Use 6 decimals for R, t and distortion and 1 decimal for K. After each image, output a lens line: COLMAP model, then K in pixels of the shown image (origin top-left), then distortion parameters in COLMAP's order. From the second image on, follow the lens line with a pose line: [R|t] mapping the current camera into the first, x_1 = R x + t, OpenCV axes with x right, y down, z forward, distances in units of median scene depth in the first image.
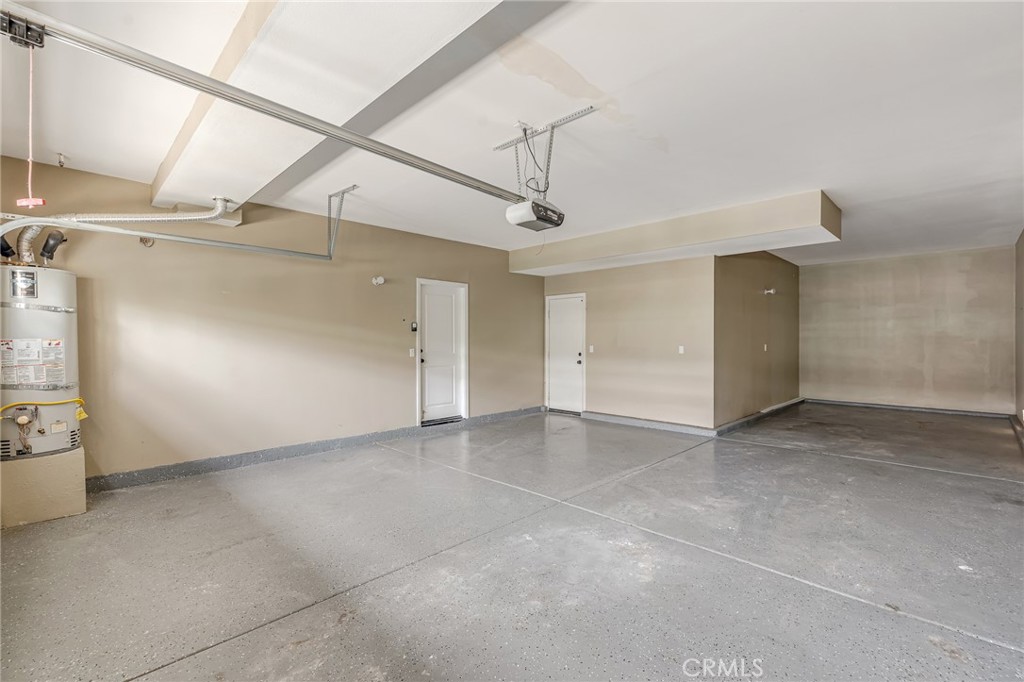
lens RADIAL K [[453.4, 0, 512.0], [0, 453.4, 341.0], [0, 0, 1]] dist [-0.003191, 0.000040]
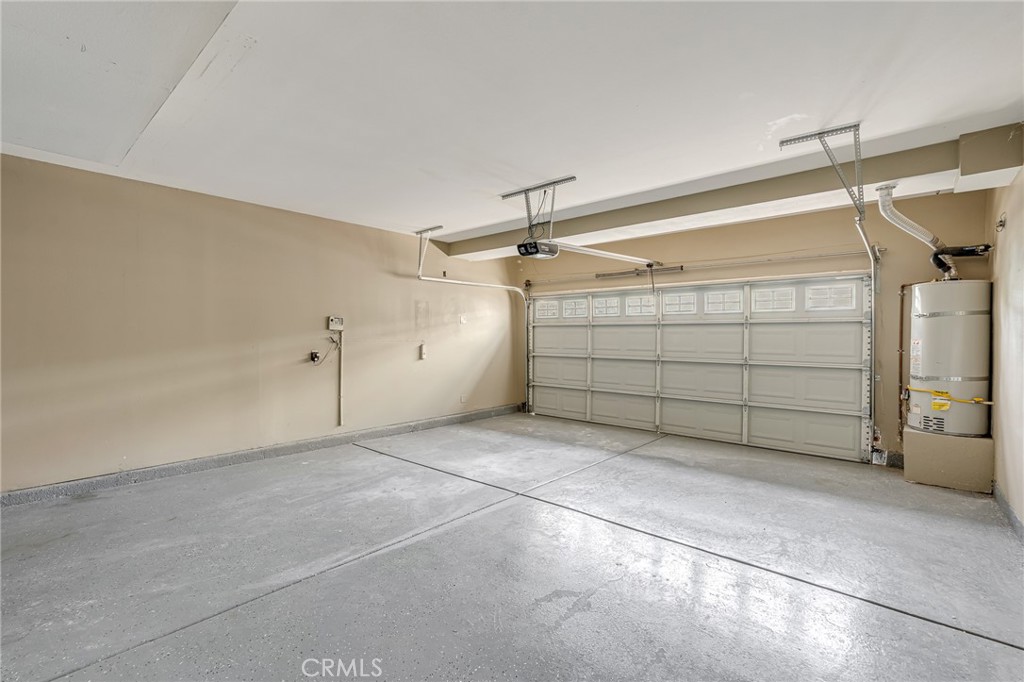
lens RADIAL K [[453.4, 0, 512.0], [0, 453.4, 341.0], [0, 0, 1]] dist [-0.003191, 0.000040]
pose [[-0.997492, 0.001495, -0.070761, 0.206684], [0.000570, 0.999914, 0.013089, -0.018008], [0.070775, 0.013016, -0.997407, 2.133140]]
